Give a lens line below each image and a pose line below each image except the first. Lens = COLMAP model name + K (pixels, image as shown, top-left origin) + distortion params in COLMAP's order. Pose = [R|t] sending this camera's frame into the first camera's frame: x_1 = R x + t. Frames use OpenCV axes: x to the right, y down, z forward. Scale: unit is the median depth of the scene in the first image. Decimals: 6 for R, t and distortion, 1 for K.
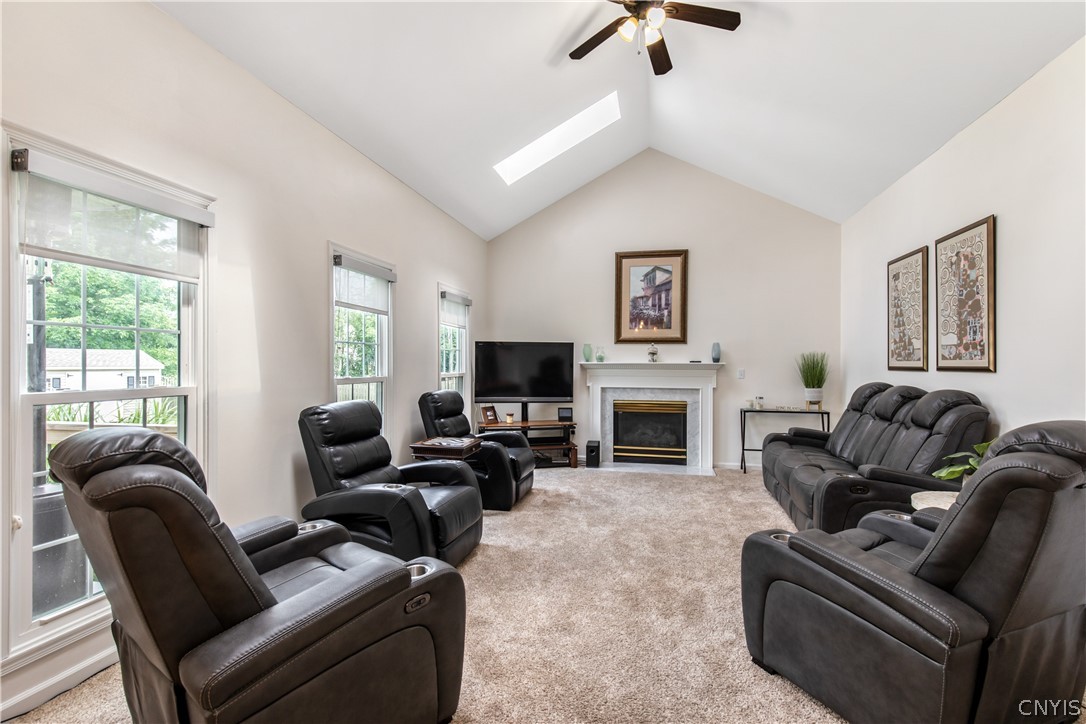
lens RADIAL K [[494.8, 0, 546.3], [0, 494.8, 364.6], [0, 0, 1]] dist [0.008581, -0.000522]
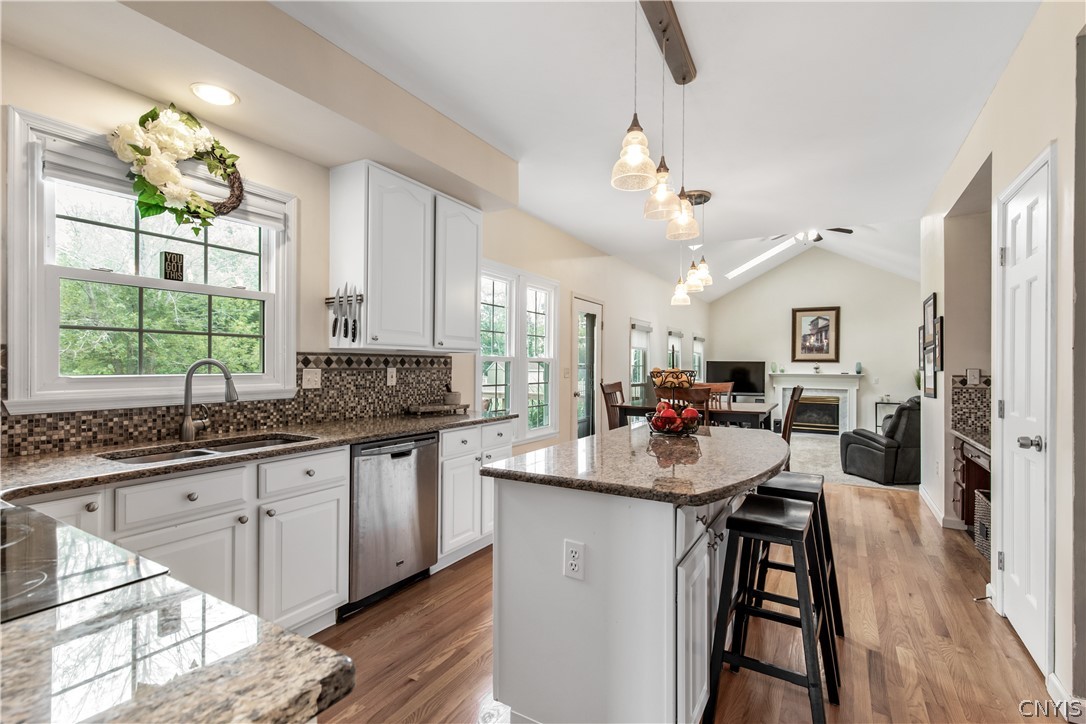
lens RADIAL K [[494.8, 0, 552.2], [0, 494.8, 360.5], [0, 0, 1]] dist [0.008581, -0.000522]
pose [[0.954783, 0.002142, -0.297296, -0.141717], [-0.006100, 0.999905, -0.012386, -0.022430], [0.297241, 0.013639, 0.954705, -0.879267]]
